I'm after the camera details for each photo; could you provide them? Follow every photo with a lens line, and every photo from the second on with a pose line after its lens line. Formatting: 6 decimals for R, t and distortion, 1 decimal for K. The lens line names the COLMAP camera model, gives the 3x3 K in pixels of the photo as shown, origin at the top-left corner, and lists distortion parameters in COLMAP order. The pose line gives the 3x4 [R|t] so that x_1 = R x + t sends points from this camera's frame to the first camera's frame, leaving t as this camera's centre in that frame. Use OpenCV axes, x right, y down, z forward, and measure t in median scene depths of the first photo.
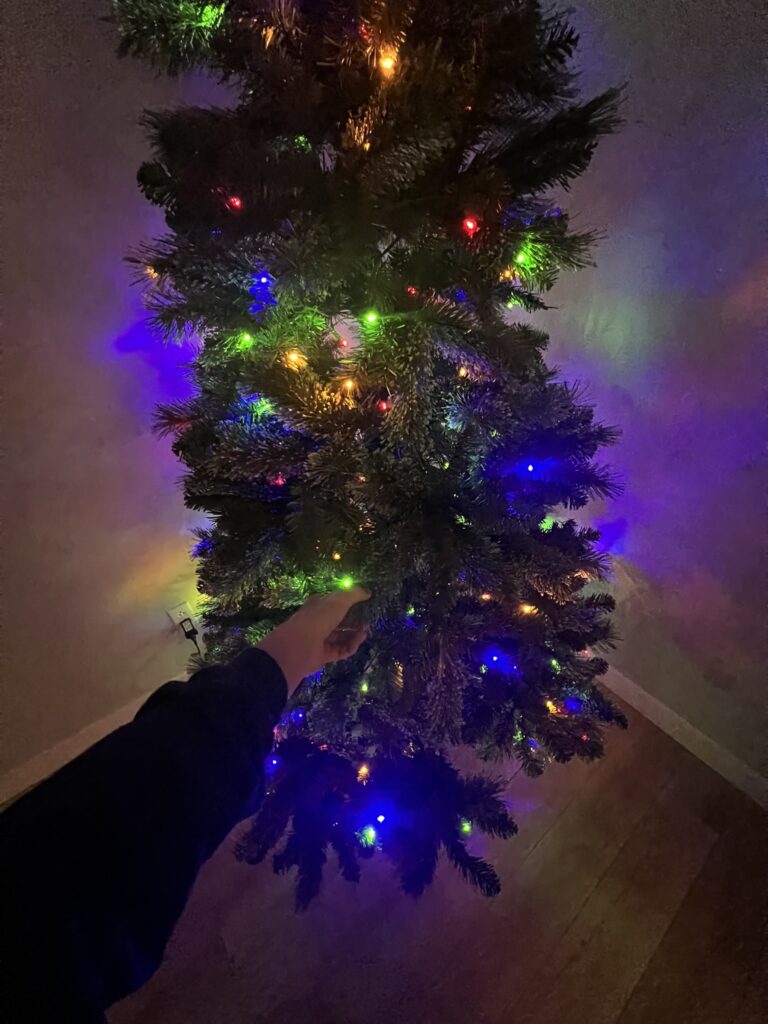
lens RADIAL K [[417.4, 0, 384.0], [0, 417.4, 512.0], [0, 0, 1]] dist [-0.017046, -0.000034]
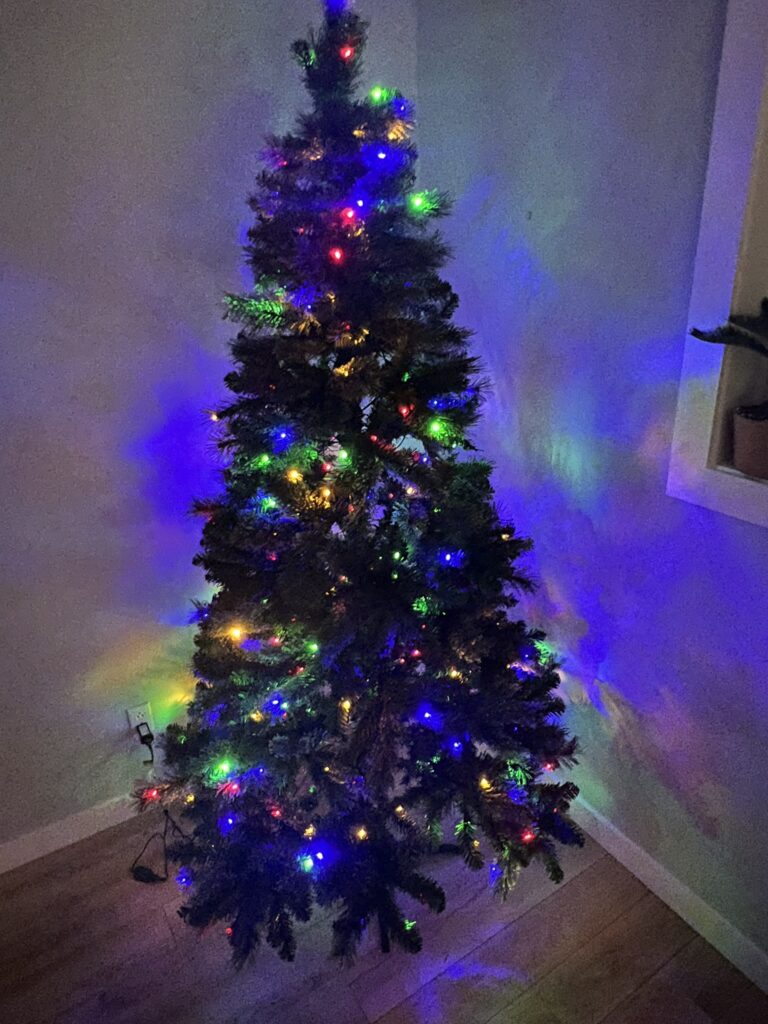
lens RADIAL K [[737.9, 0, 387.7], [0, 737.9, 509.7], [0, 0, 1]] dist [0.004572, 0.001768]
pose [[0.994685, 0.074250, -0.071336, 0.255819], [-0.090752, 0.959488, -0.266735, 0.352675], [0.048641, 0.271791, 0.961126, -1.217745]]
